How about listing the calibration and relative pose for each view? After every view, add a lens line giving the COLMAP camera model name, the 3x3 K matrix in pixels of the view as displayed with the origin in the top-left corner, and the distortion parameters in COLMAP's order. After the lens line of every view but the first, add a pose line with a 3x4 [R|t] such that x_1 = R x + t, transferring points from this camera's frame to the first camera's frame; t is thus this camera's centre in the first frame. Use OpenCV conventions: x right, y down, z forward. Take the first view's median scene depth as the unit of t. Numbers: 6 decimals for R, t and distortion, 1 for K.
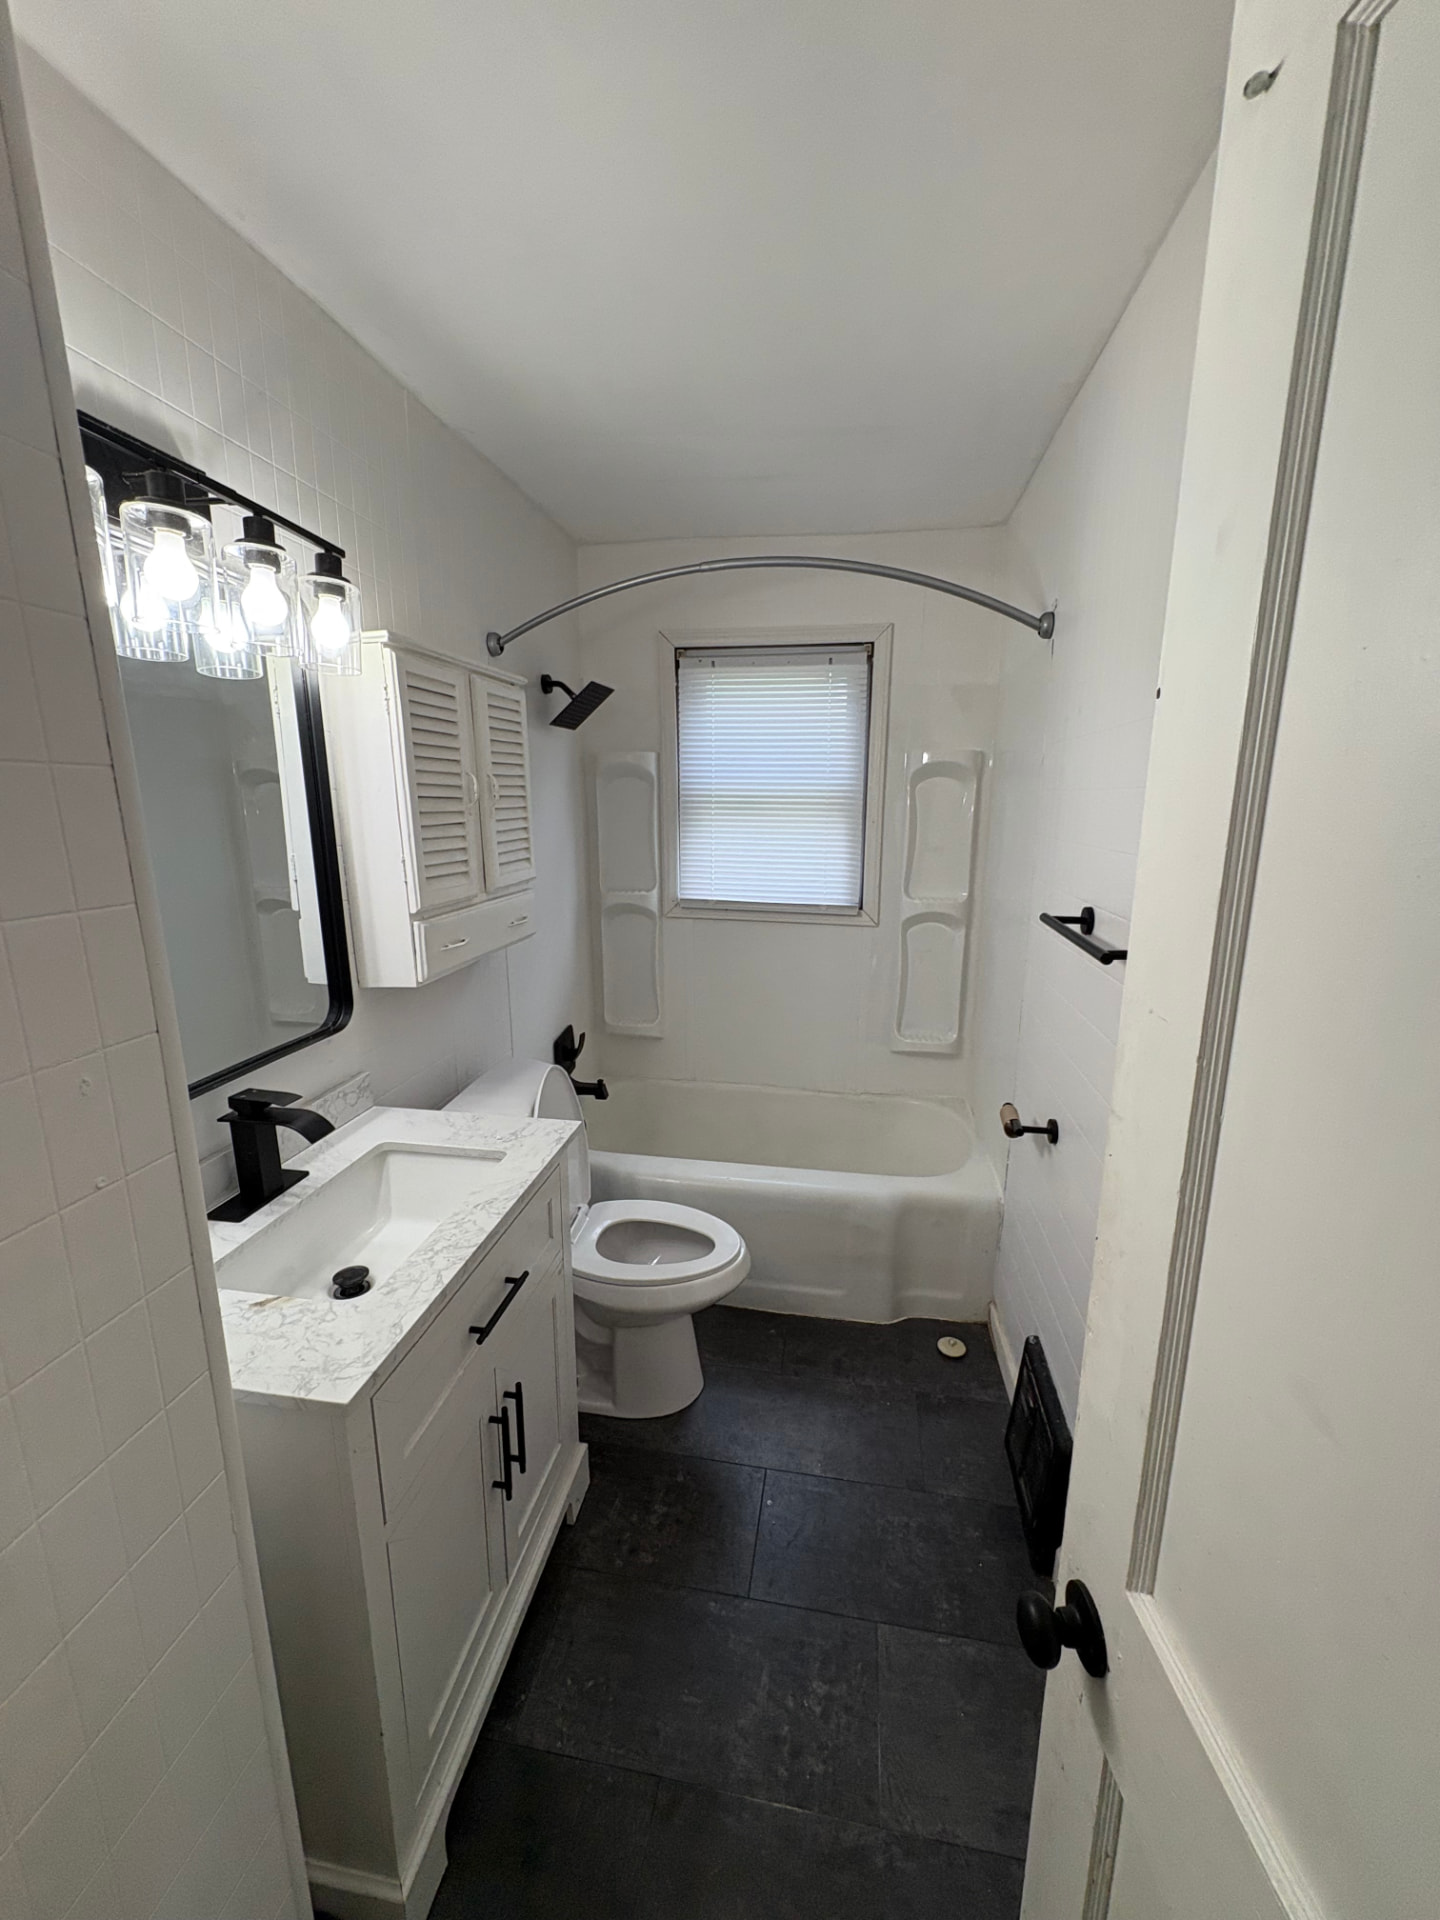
lens RADIAL K [[760.0, 0, 722.2], [0, 760.0, 960.8], [0, 0, 1]] dist [-0.002622, -0.000003]
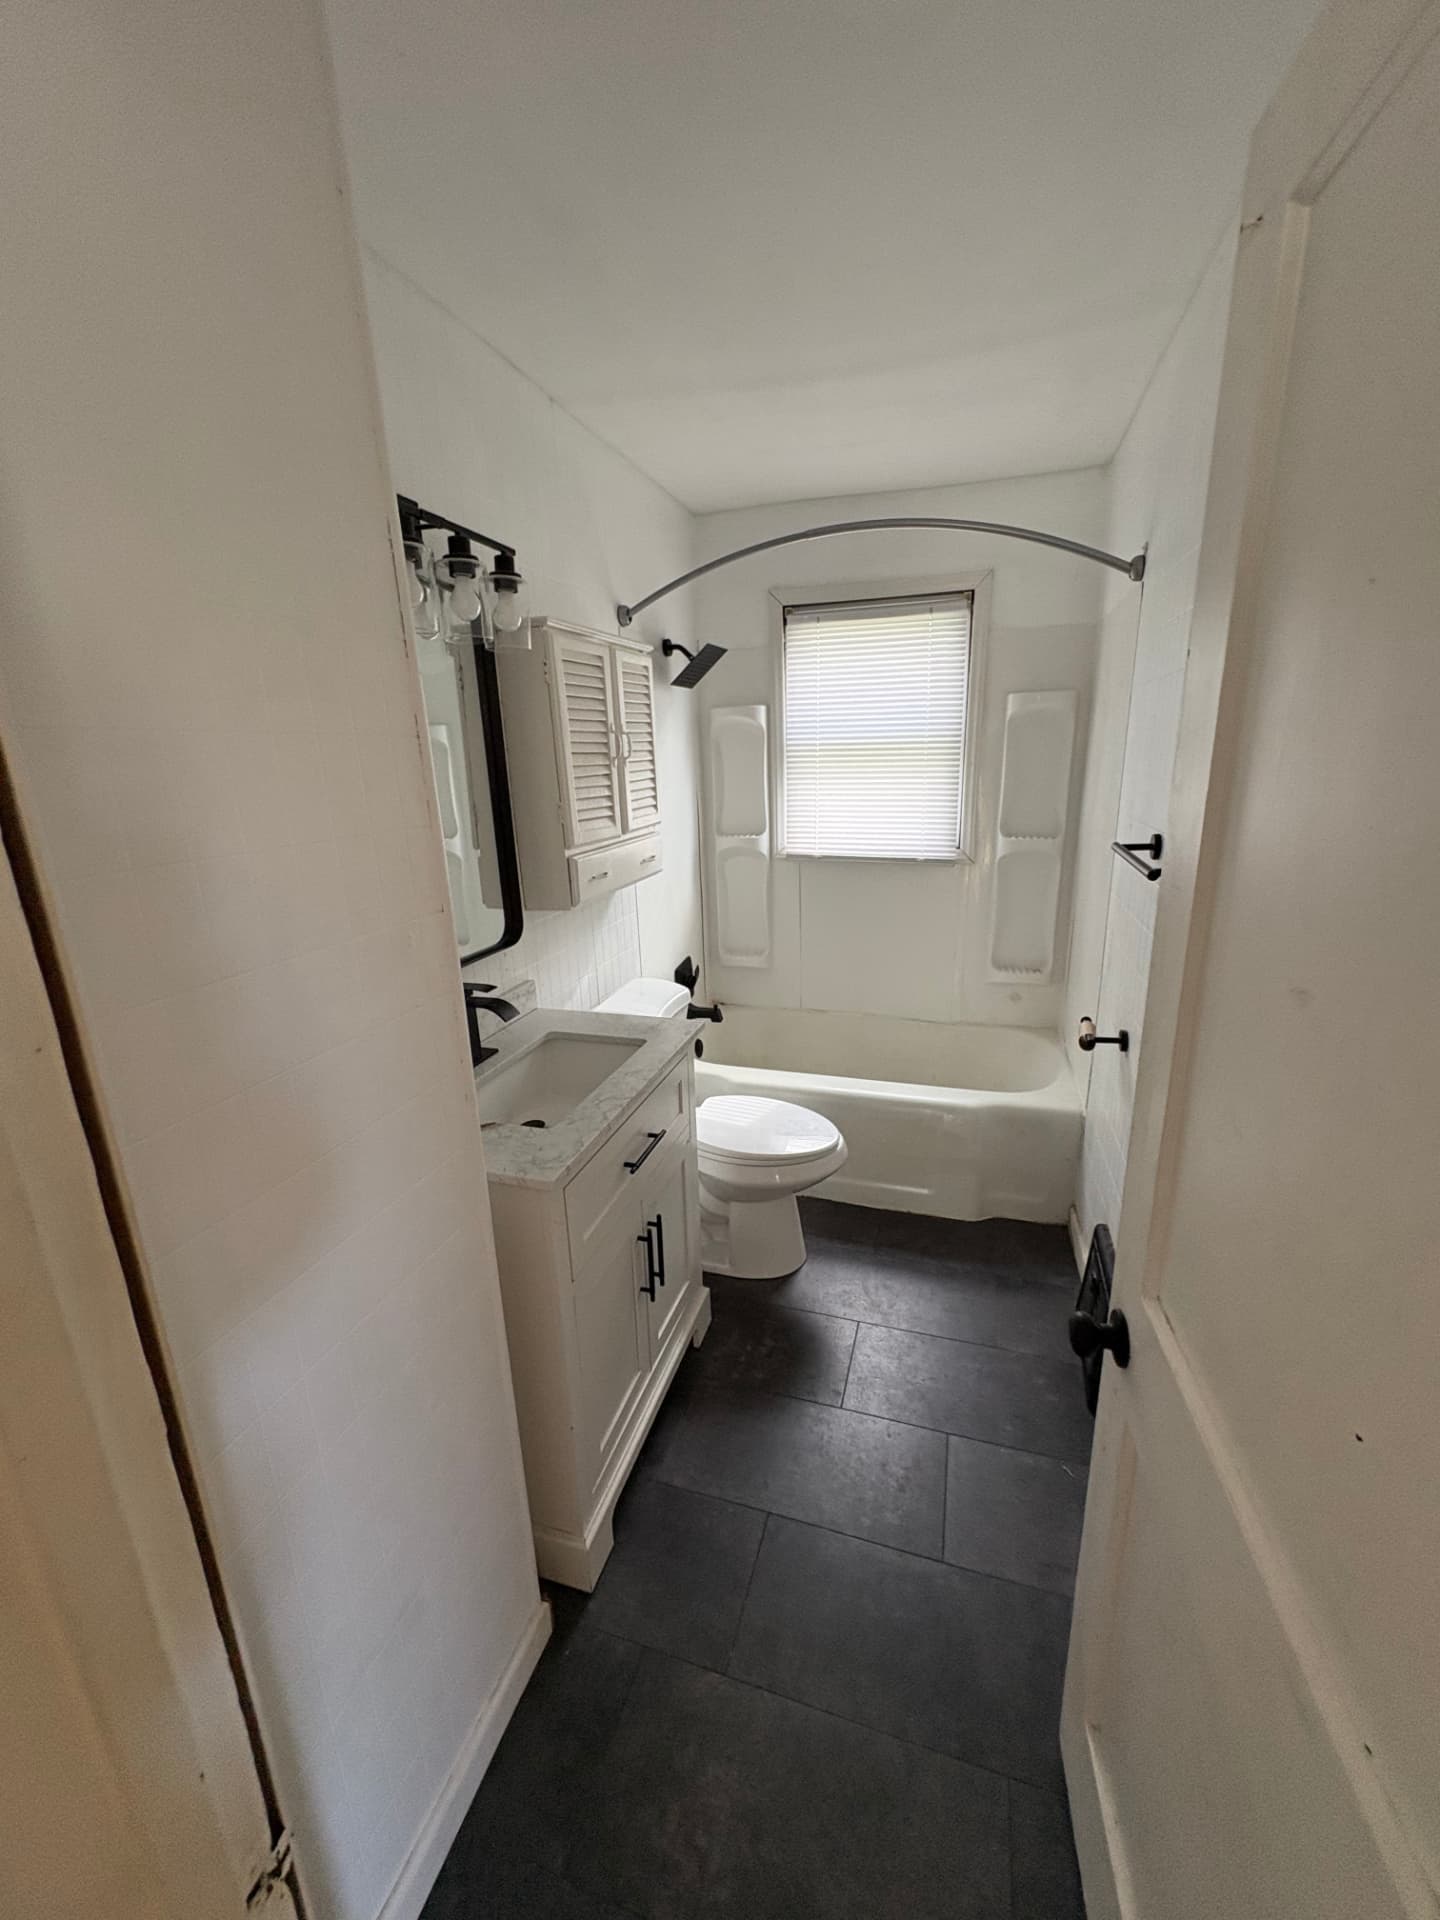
lens RADIAL K [[760.0, 0, 720.2], [0, 760.0, 955.7], [0, 0, 1]] dist [-0.002622, -0.000003]
pose [[0.989670, 0.005207, -0.143267, 0.010823], [0.002498, 0.998562, 0.053552, 0.039727], [0.143340, -0.053357, 0.988234, -0.169193]]
